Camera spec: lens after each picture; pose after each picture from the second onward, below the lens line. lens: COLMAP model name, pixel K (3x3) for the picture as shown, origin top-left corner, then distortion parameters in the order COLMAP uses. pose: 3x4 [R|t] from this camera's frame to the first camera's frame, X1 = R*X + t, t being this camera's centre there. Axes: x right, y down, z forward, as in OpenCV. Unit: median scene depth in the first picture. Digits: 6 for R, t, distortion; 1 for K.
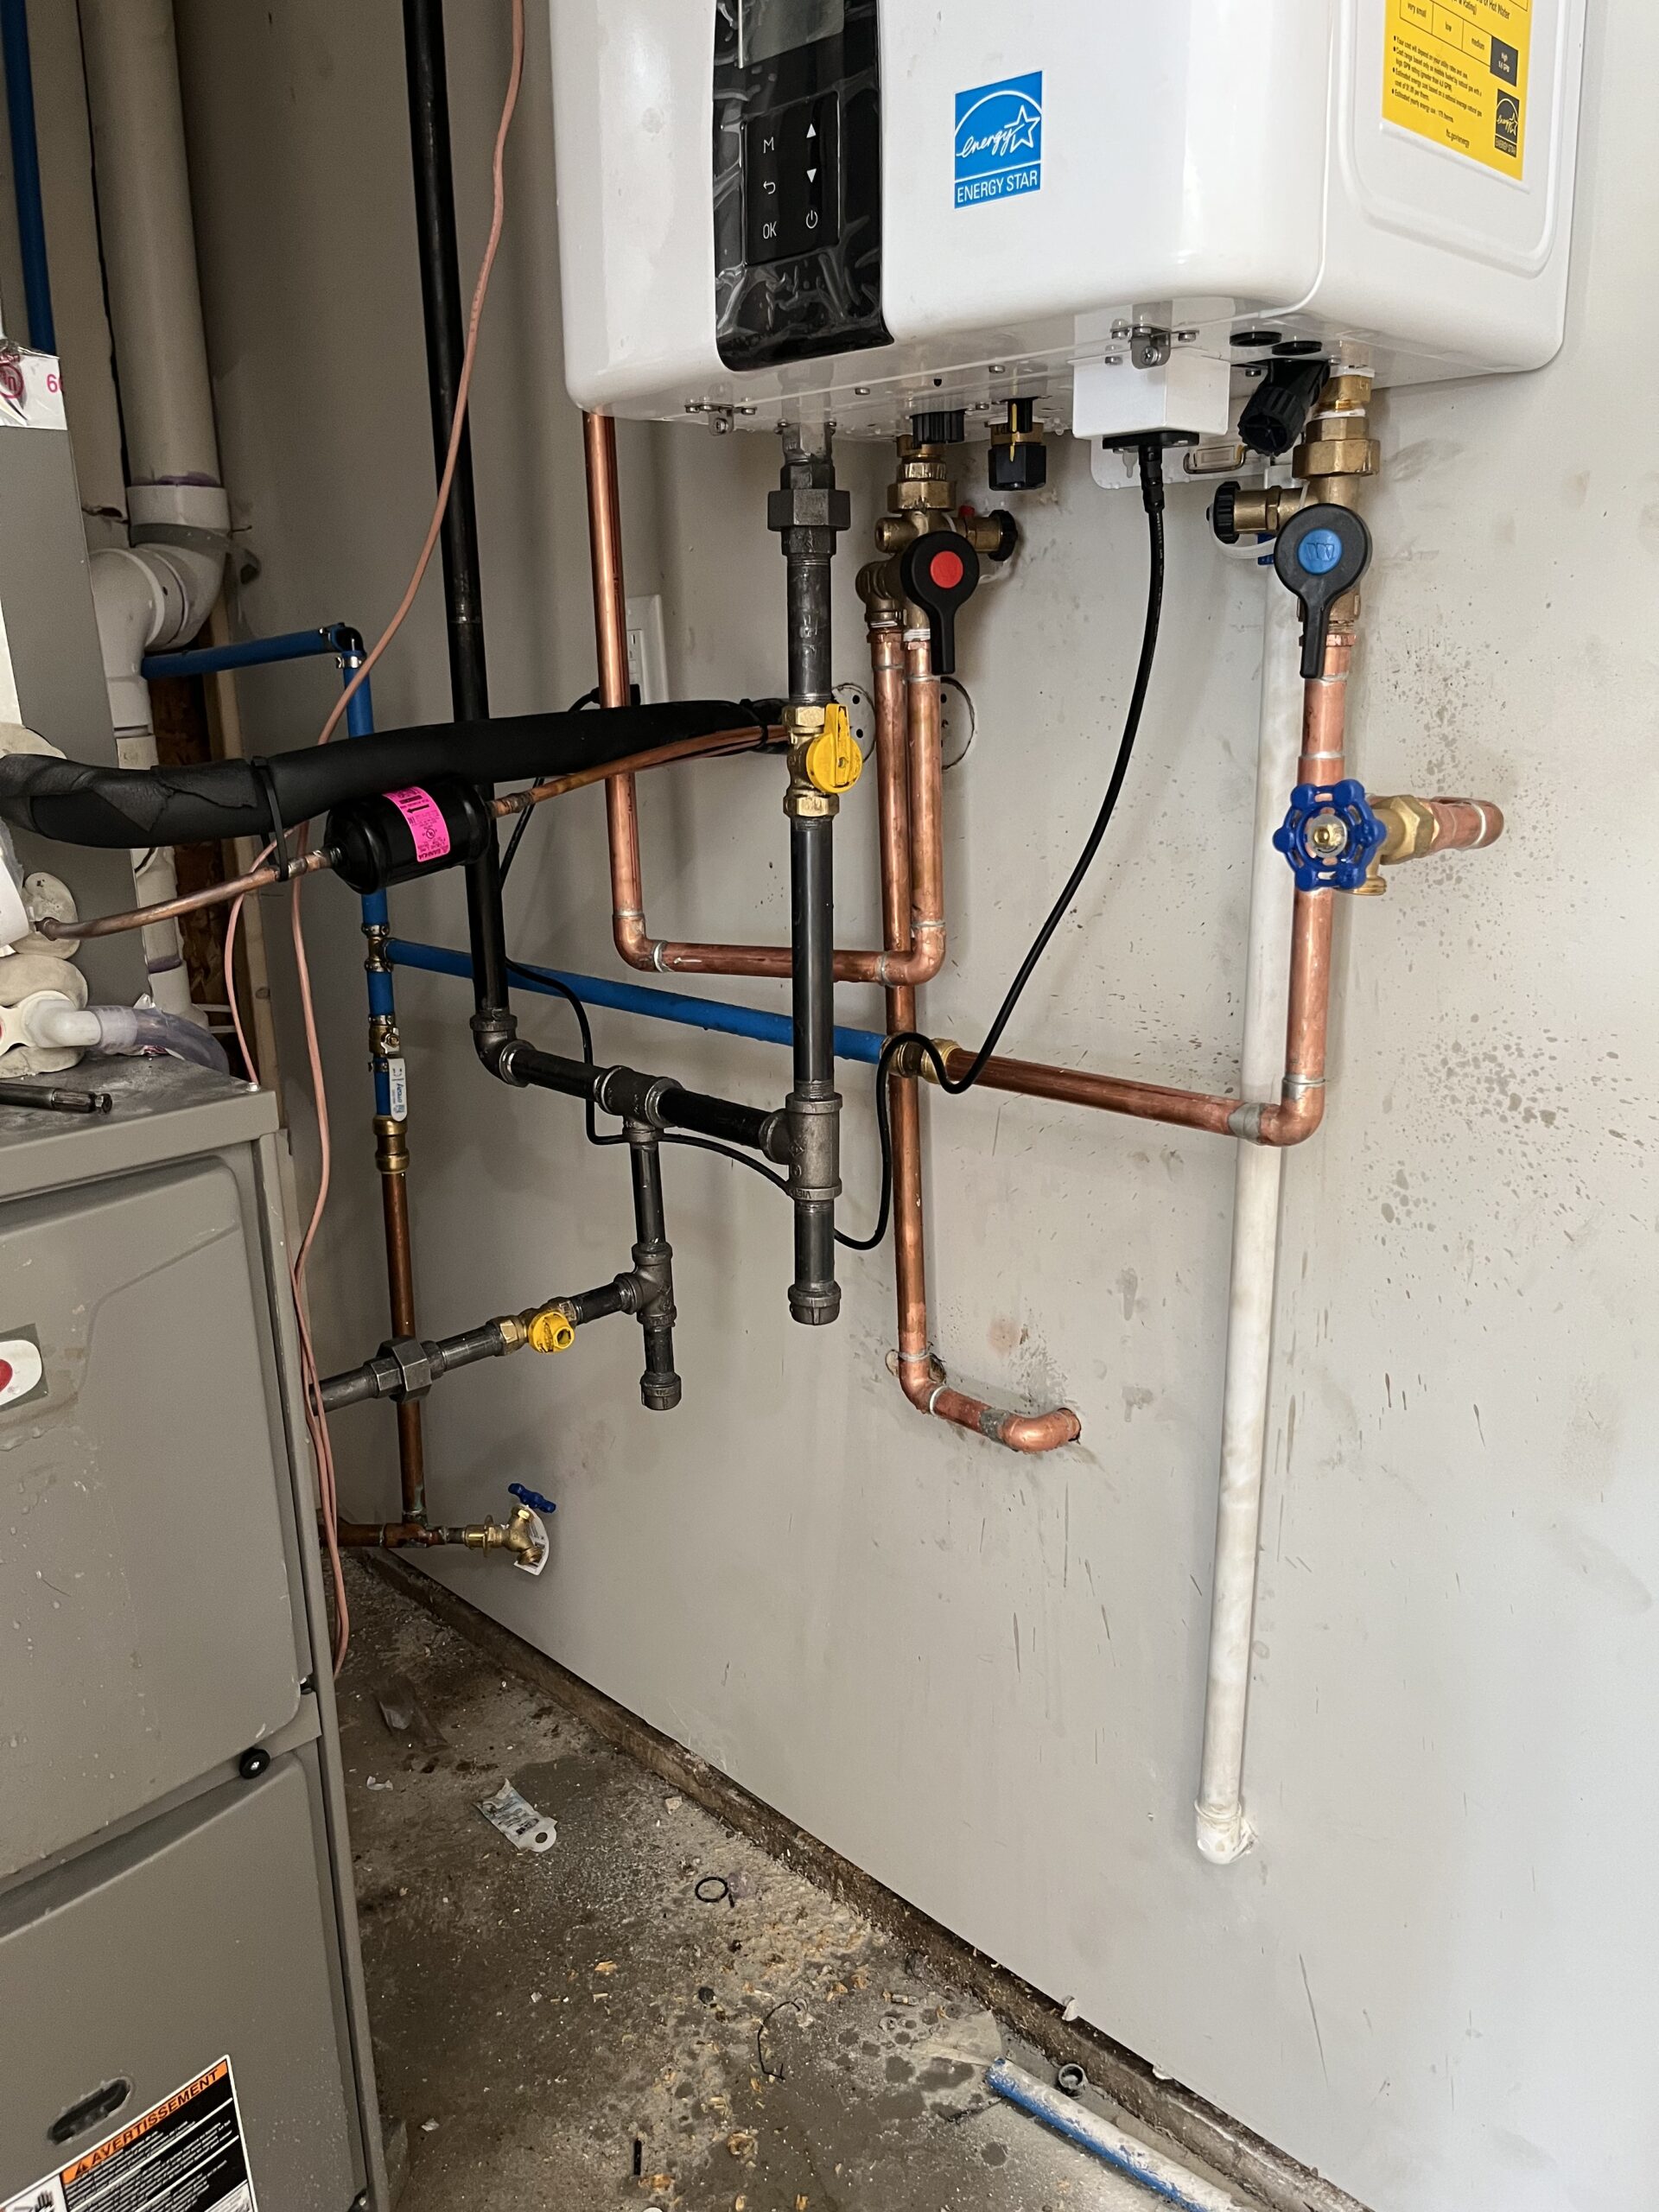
lens RADIAL K [[1706.1, 0, 838.1], [0, 1706.1, 1117.0], [0, 0, 1]] dist [0.090973, -0.133106]
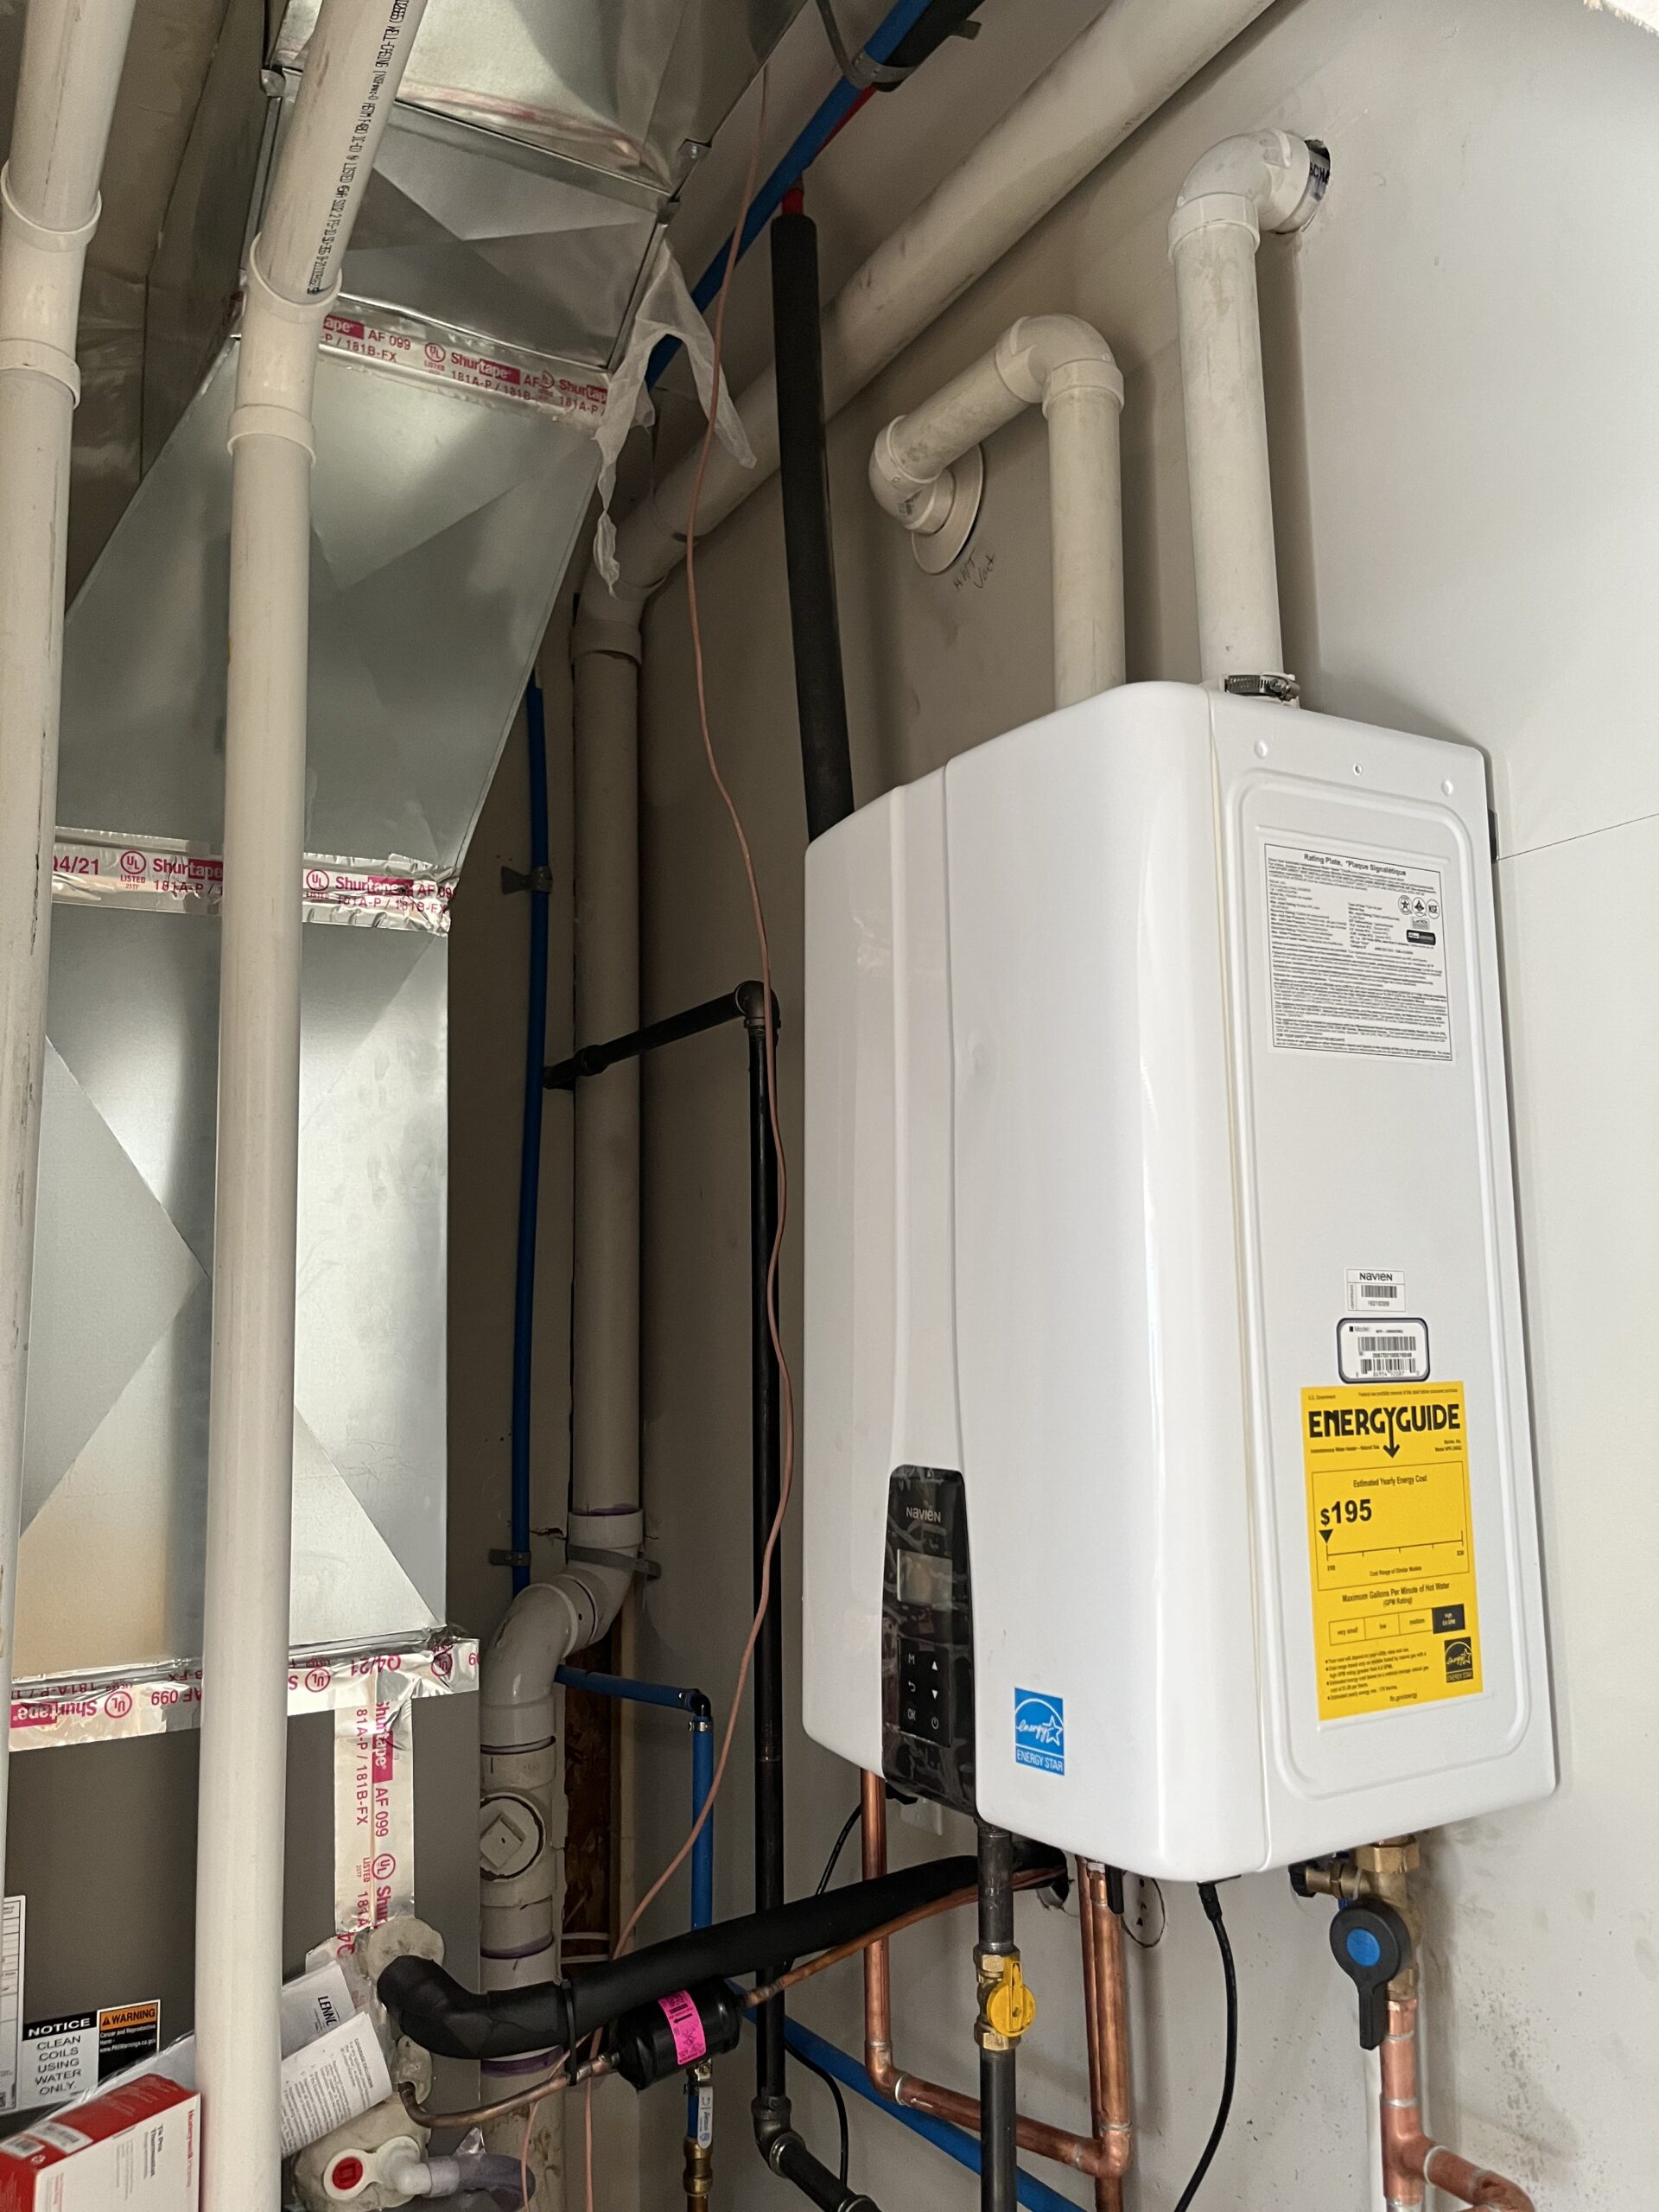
lens RADIAL K [[1706.1, 0, 838.1], [0, 1706.1, 1117.0], [0, 0, 1]] dist [0.090973, -0.133106]
pose [[0.966285, -0.029556, -0.255773, 0.214960], [-0.069637, 0.926366, -0.370131, -0.337006], [0.247879, 0.375464, 0.893075, -0.362065]]
